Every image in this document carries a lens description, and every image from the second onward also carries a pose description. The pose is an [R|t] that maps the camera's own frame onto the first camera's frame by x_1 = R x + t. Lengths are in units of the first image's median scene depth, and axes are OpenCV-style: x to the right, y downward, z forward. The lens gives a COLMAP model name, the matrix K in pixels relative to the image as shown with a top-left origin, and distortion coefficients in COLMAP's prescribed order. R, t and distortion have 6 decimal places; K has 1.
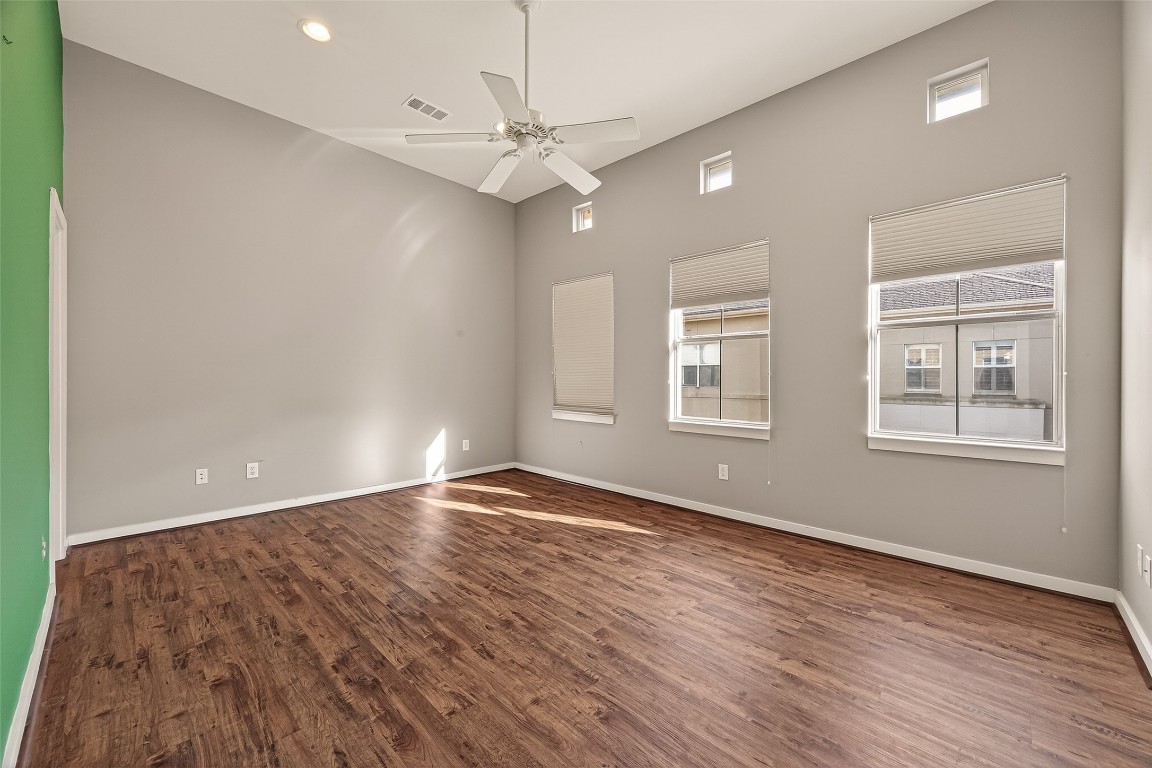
lens RADIAL K [[447.9, 0, 581.4], [0, 447.9, 377.8], [0, 0, 1]] dist [-0.000989, -0.000533]
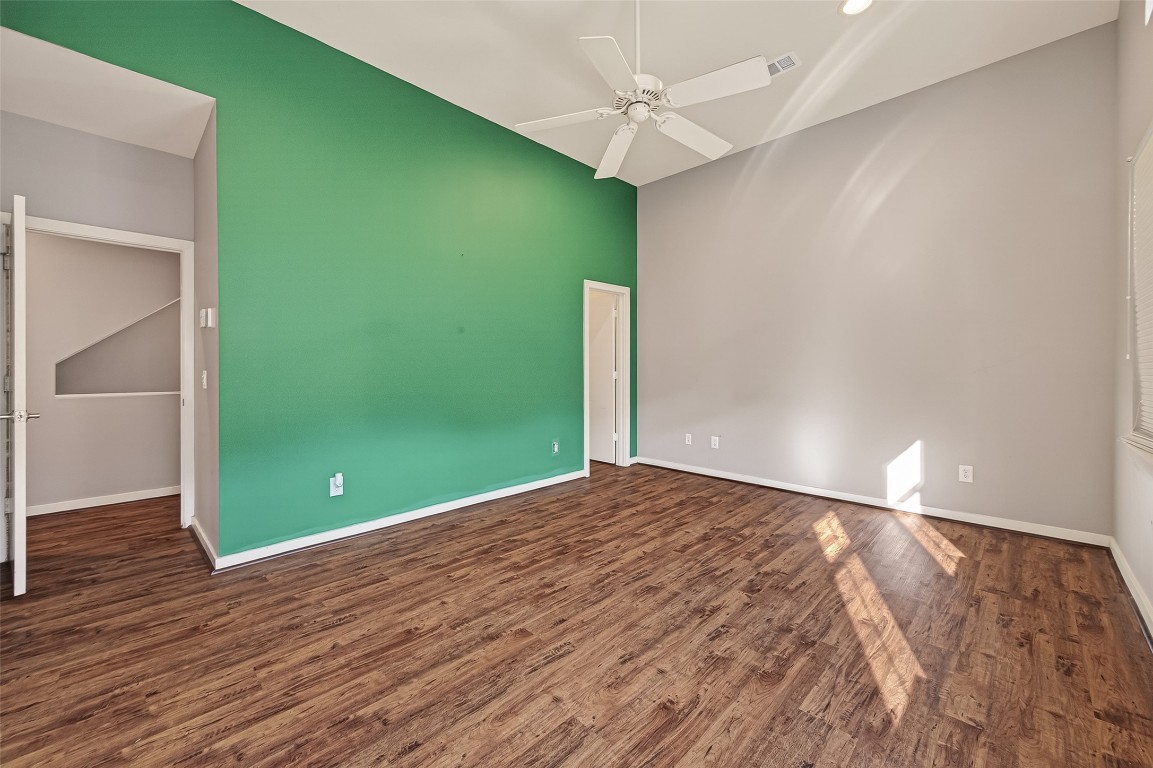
lens RADIAL K [[448.3, 0, 581.9], [0, 448.3, 377.8], [0, 0, 1]] dist [-0.000989, -0.000533]
pose [[-0.008690, 0.016403, -0.999828, 0.796915], [0.001926, 0.999864, 0.016387, -0.002638], [0.999960, -0.001783, -0.008720, 0.896007]]
